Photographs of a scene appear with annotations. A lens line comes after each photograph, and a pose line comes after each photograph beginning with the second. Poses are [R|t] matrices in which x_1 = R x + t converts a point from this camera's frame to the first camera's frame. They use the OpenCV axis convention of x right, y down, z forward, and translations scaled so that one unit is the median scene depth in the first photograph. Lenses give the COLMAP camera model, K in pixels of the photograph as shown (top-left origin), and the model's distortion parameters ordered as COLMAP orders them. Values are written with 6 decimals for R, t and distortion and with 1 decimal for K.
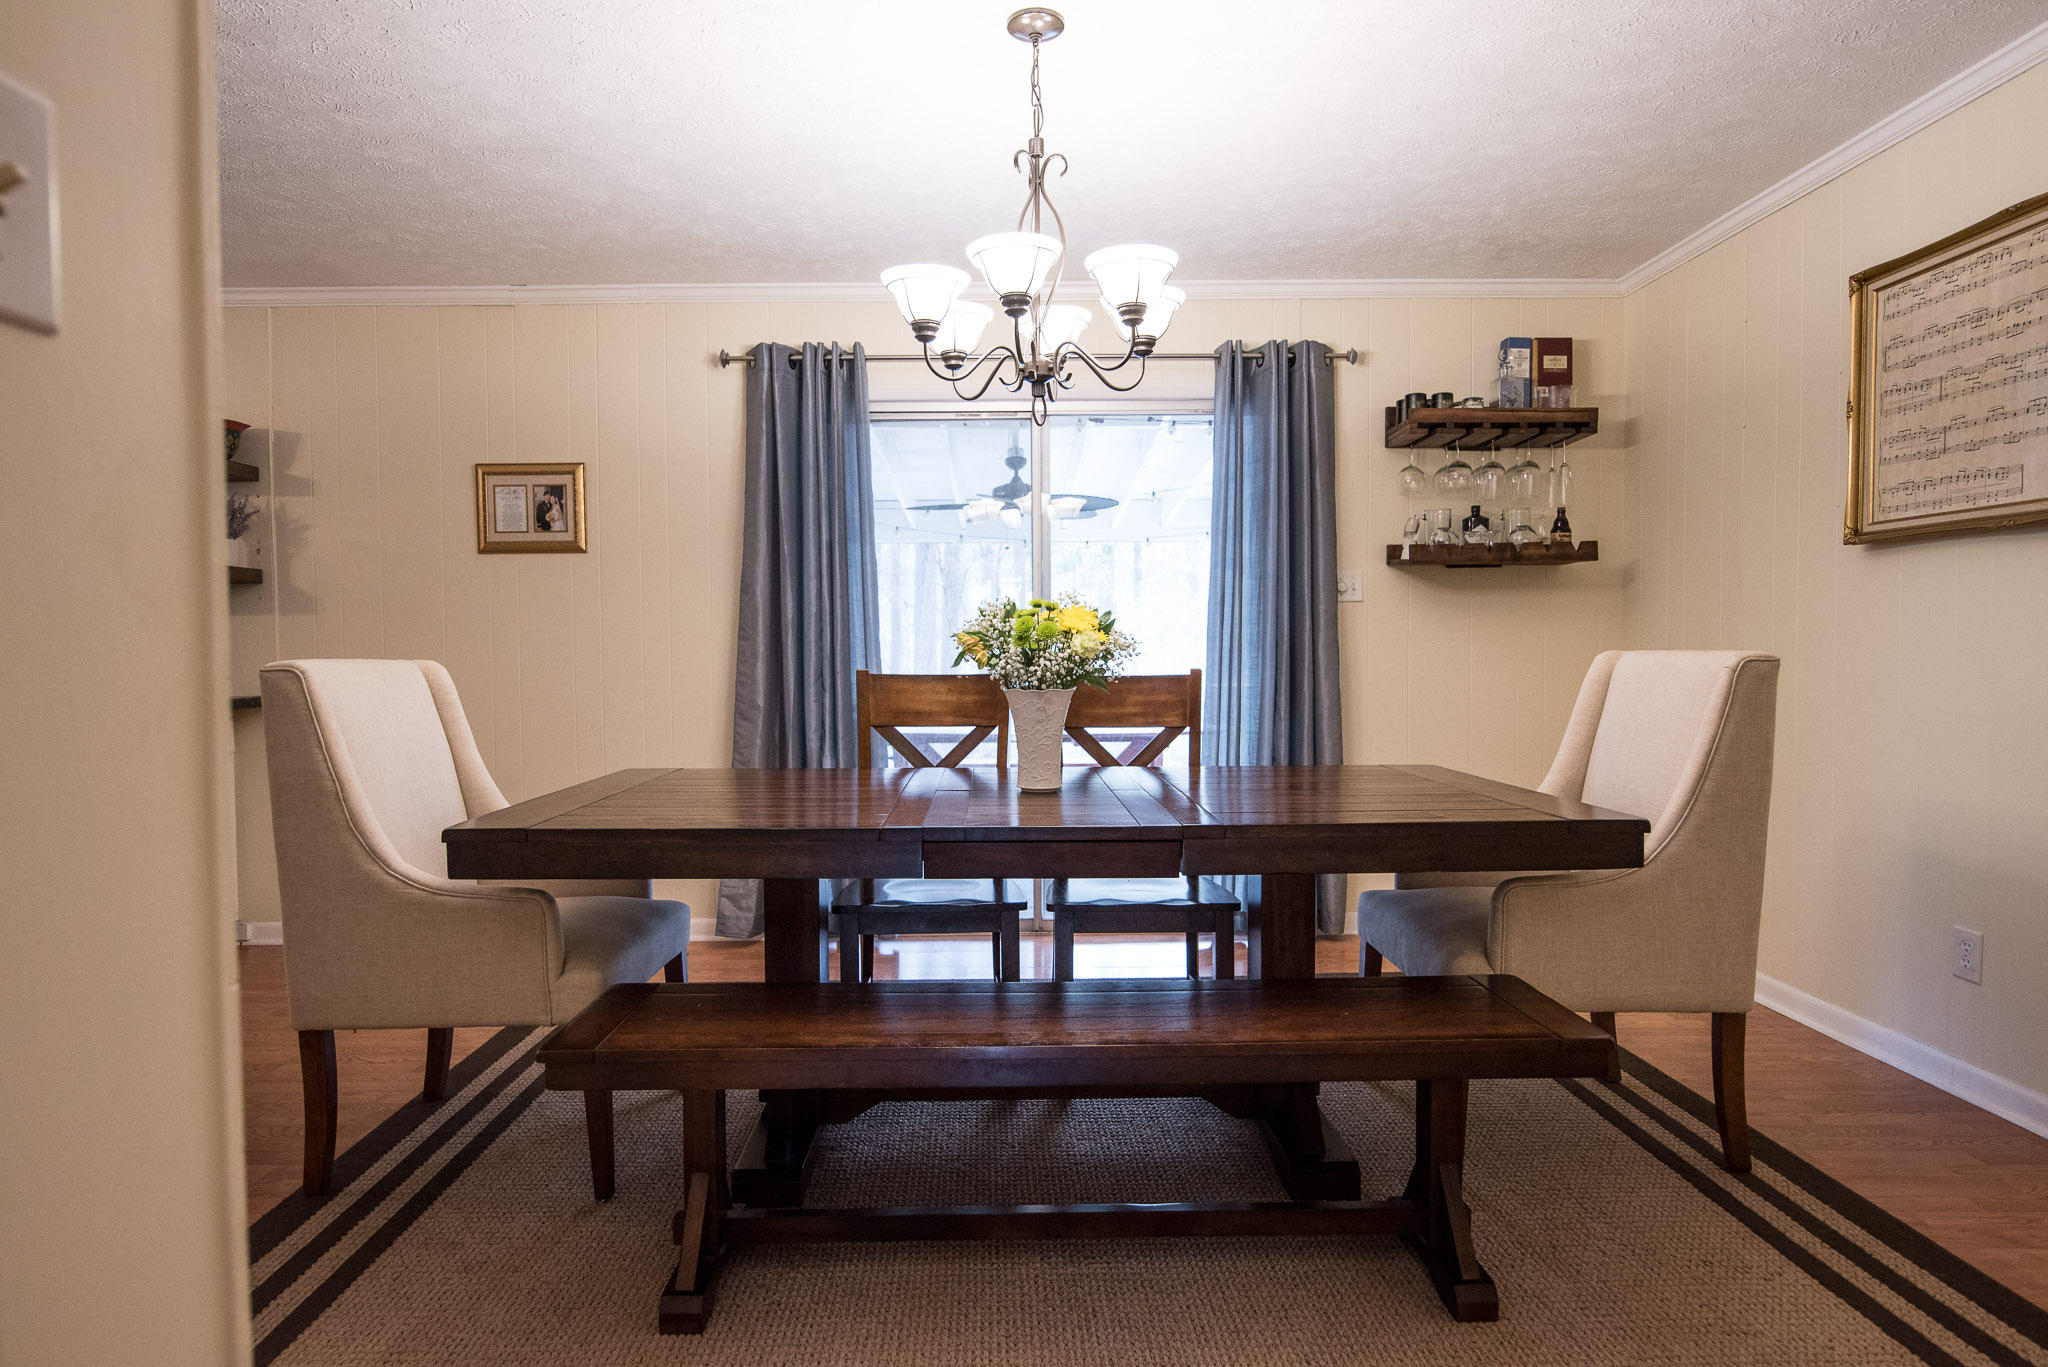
lens RADIAL K [[1156.3, 0, 1024.0], [0, 1156.3, 683.5], [0, 0, 1]] dist [-0.001681, -0.001824]
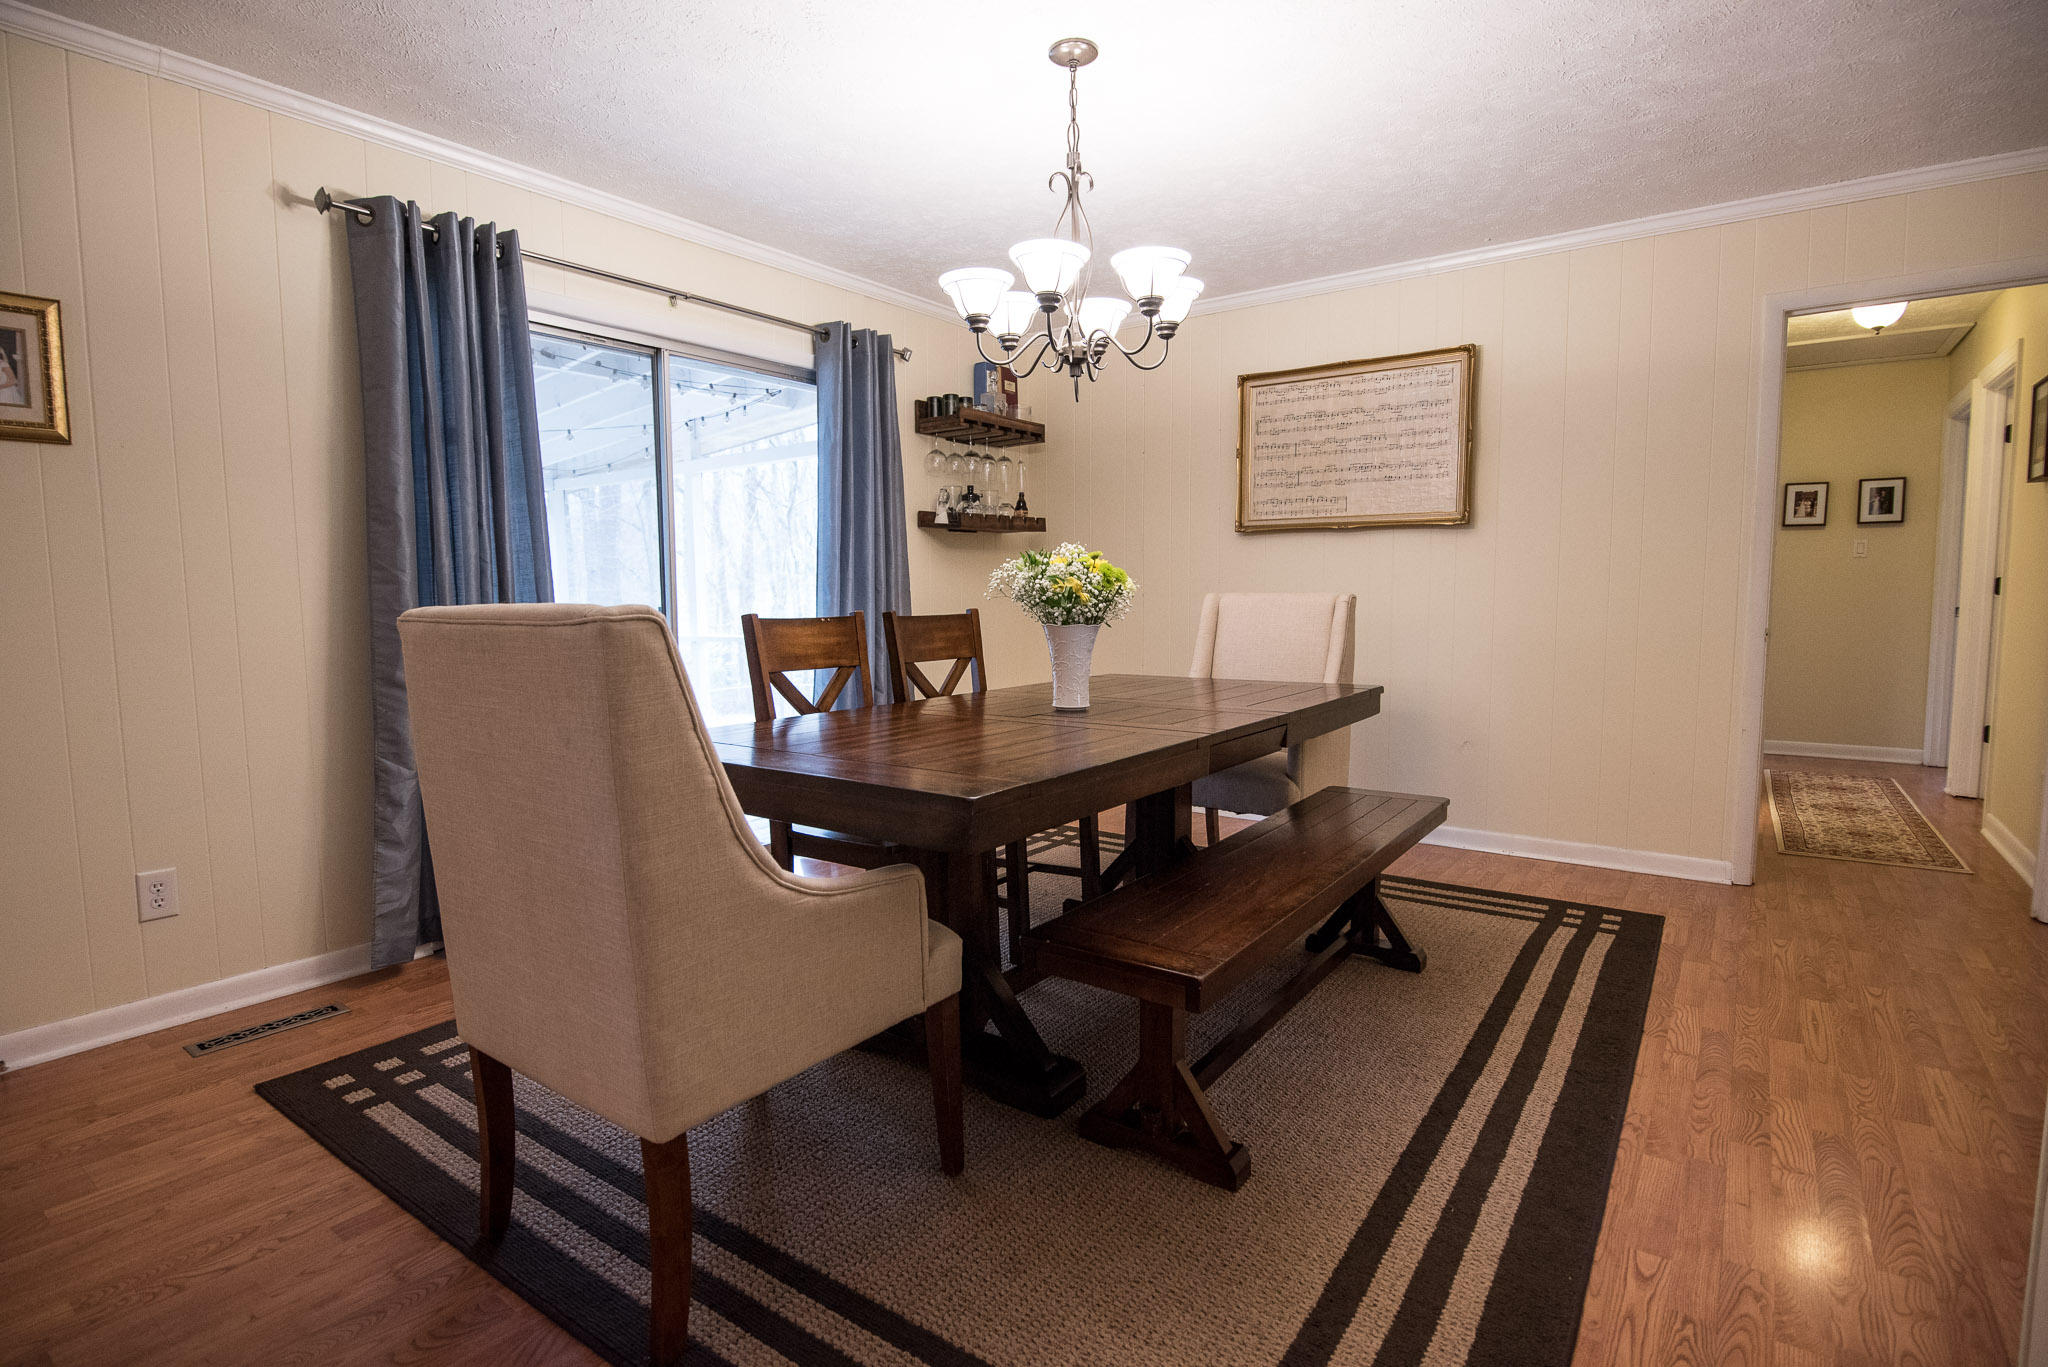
lens RADIAL K [[1017.3, 0, 1024.0], [0, 1017.3, 683.5], [0, 0, 1]] dist [-0.002823, -0.000365]
pose [[0.600934, -0.072235, 0.796028, -0.726052], [0.028187, 0.997204, 0.069211, -0.007634], [-0.798801, -0.019153, 0.601290, 0.335426]]
